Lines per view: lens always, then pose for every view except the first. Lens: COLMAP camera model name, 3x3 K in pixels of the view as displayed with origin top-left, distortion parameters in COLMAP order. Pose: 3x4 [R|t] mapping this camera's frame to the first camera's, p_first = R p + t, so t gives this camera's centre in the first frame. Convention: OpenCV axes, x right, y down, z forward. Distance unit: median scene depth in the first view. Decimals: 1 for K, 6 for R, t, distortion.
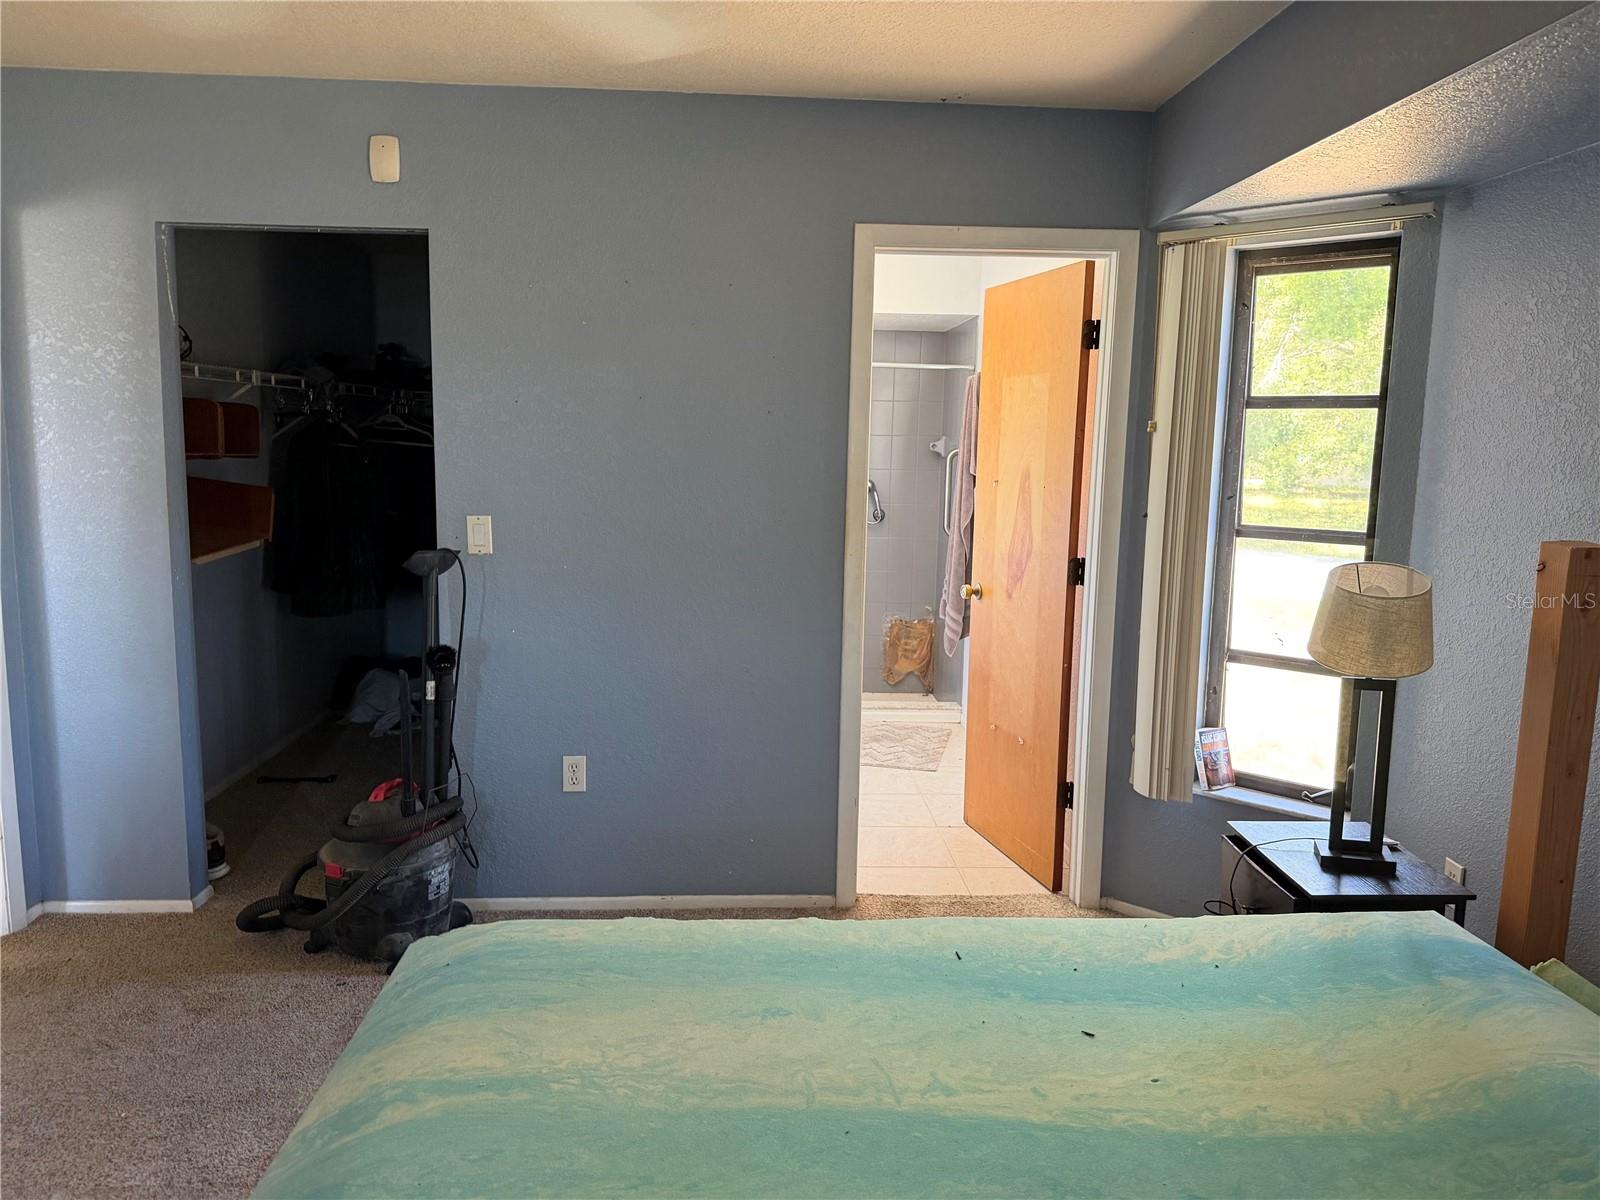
lens RADIAL K [[1115.6, 0, 808.2], [0, 1115.6, 591.0], [0, 0, 1]] dist [0.035753, -0.029424]
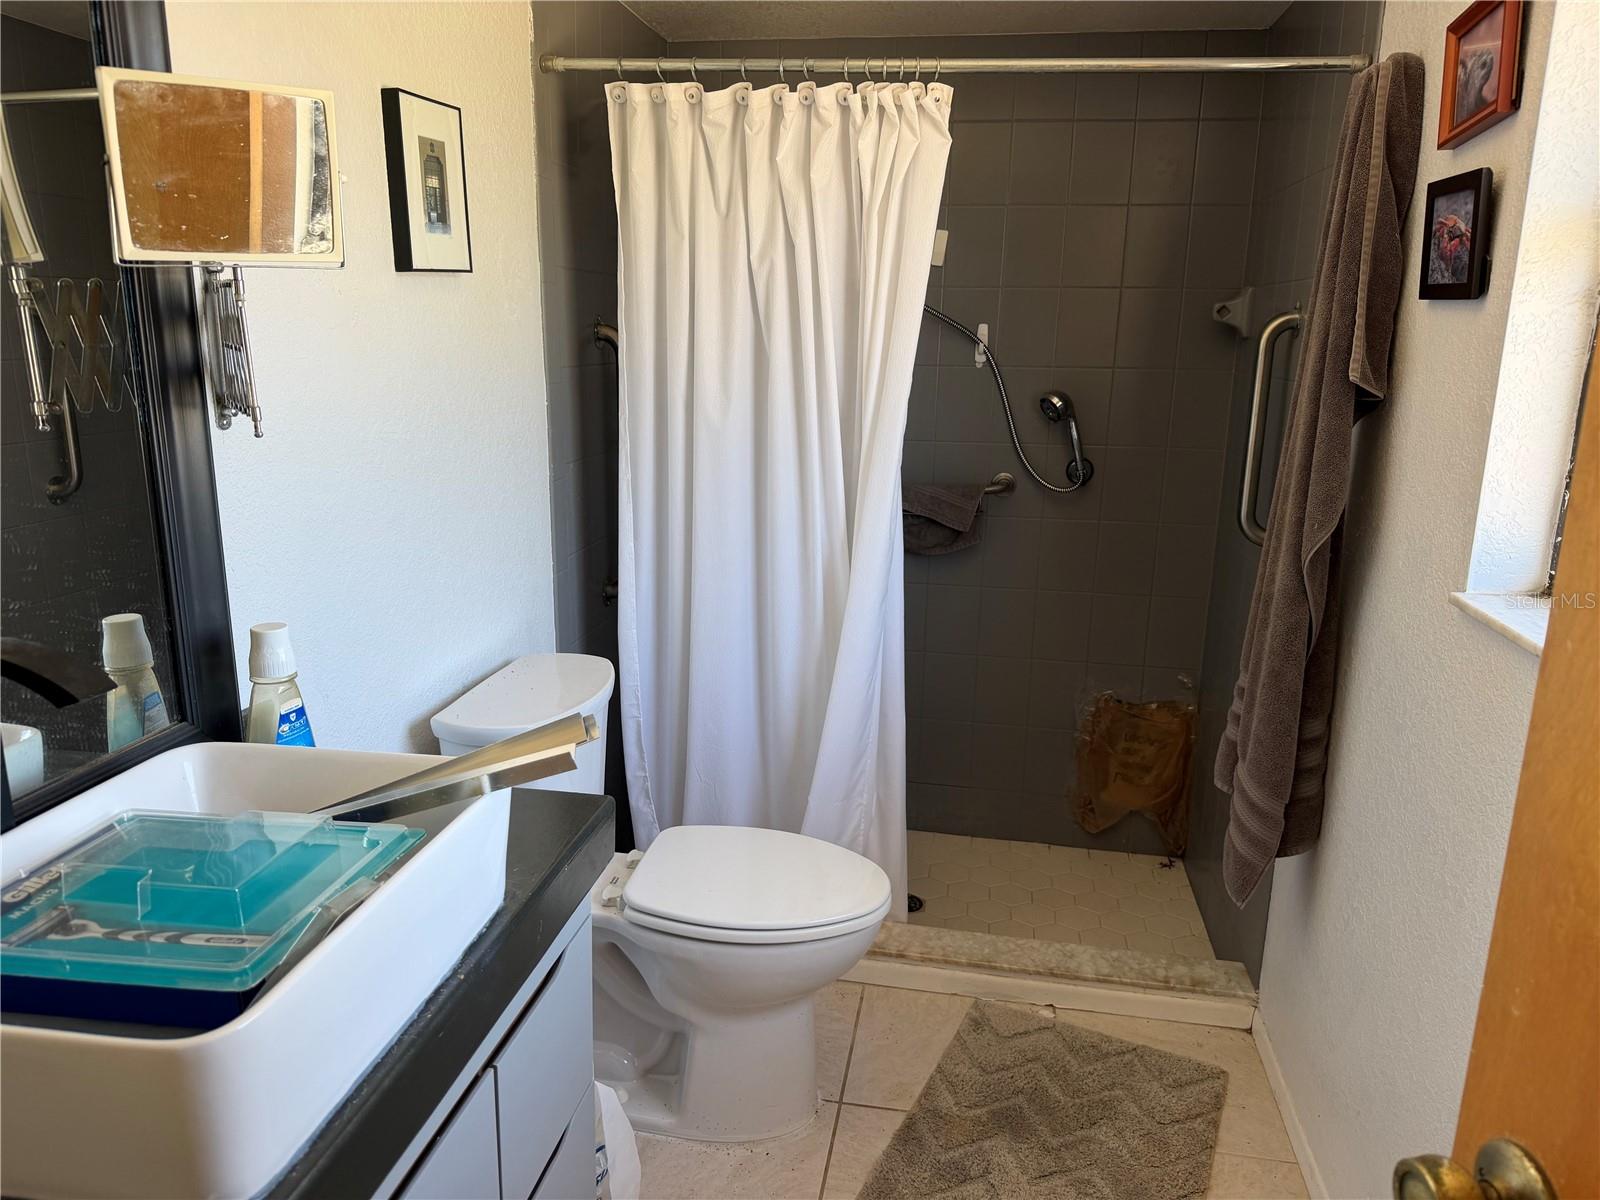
lens RADIAL K [[1115.6, 0, 797.7], [0, 1115.6, 593.9], [0, 0, 1]] dist [0.035753, -0.029424]
pose [[0.973475, 0.051034, -0.223029, 0.061217], [-0.029409, 0.994630, 0.099226, -0.065860], [0.226896, -0.090035, 0.969749, 0.590561]]
